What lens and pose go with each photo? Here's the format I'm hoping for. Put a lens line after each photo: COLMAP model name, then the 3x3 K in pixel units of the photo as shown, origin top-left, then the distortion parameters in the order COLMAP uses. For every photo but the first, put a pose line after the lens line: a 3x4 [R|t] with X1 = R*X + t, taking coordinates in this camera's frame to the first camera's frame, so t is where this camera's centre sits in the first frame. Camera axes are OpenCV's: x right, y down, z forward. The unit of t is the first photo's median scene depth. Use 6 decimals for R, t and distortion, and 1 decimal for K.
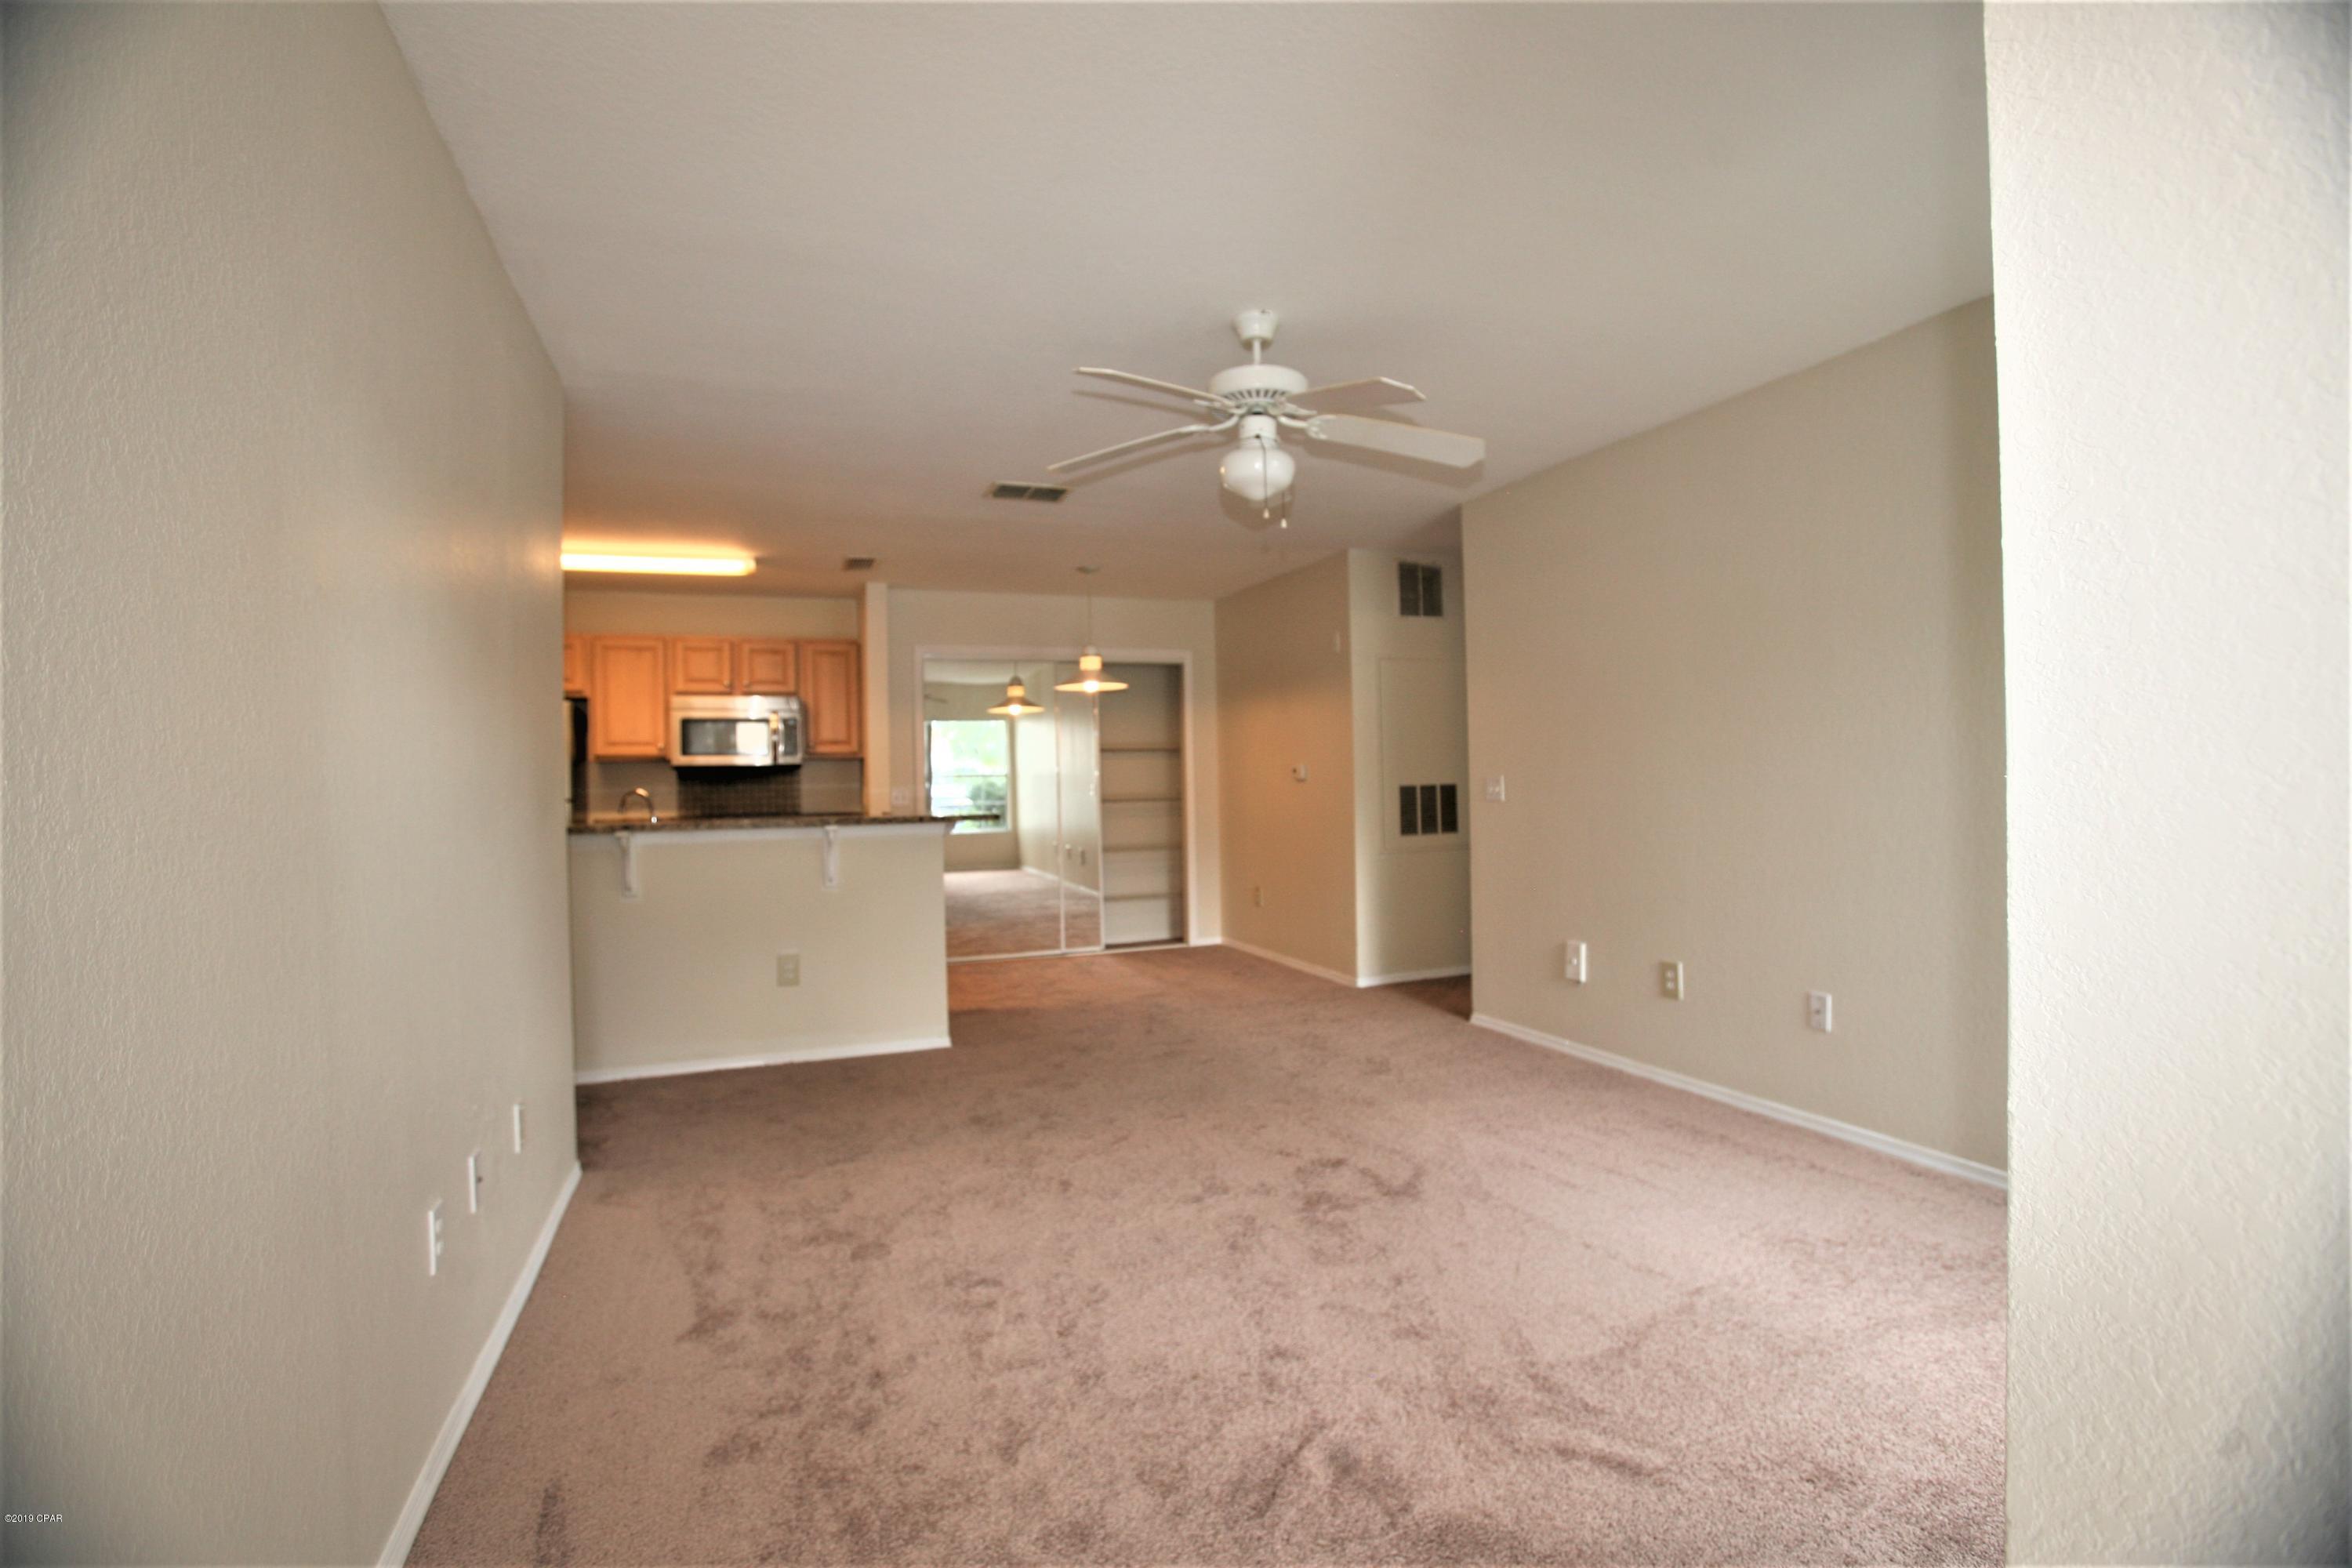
lens RADIAL K [[1109.3, 0, 1166.8], [0, 1109.3, 771.9], [0, 0, 1]] dist [-0.038529, 0.000062]
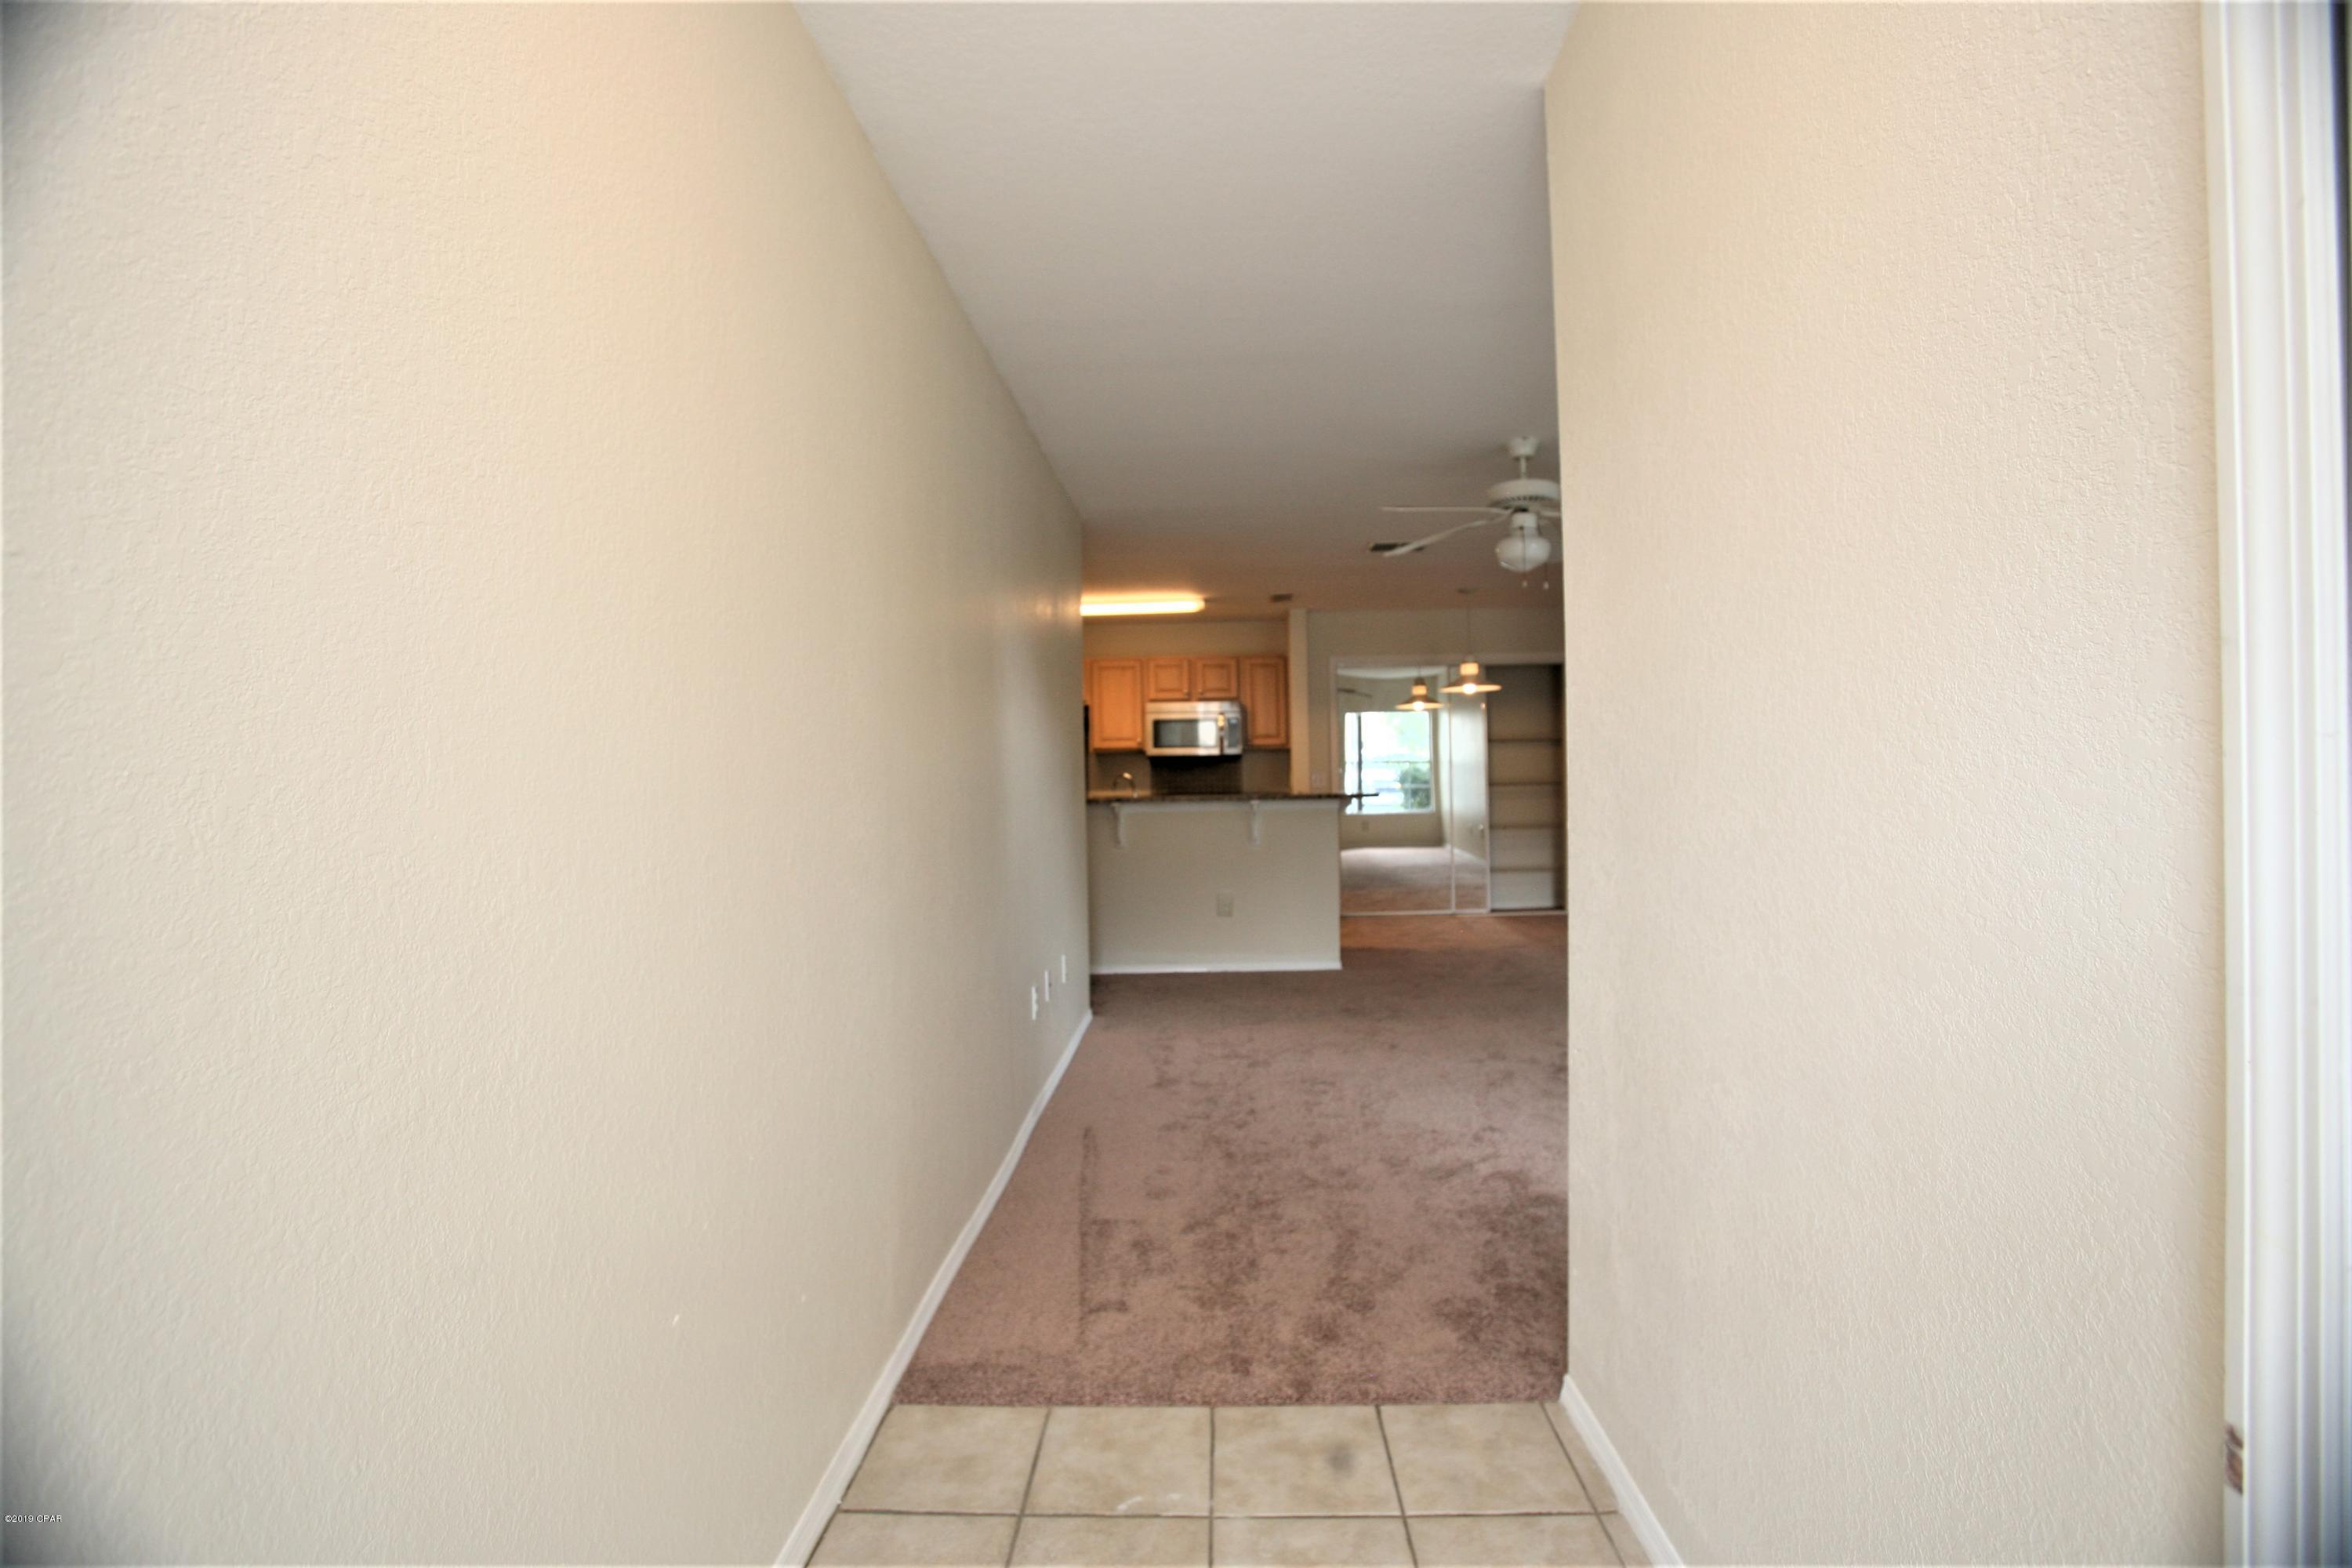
lens RADIAL K [[1109.3, 0, 1171.2], [0, 1109.3, 777.7], [0, 0, 1]] dist [-0.038529, 0.000062]
pose [[0.920591, 0.002553, -0.390519, 0.091851], [0.005098, 0.999815, 0.018553, -0.004302], [0.390495, -0.019071, 0.920408, -0.203570]]
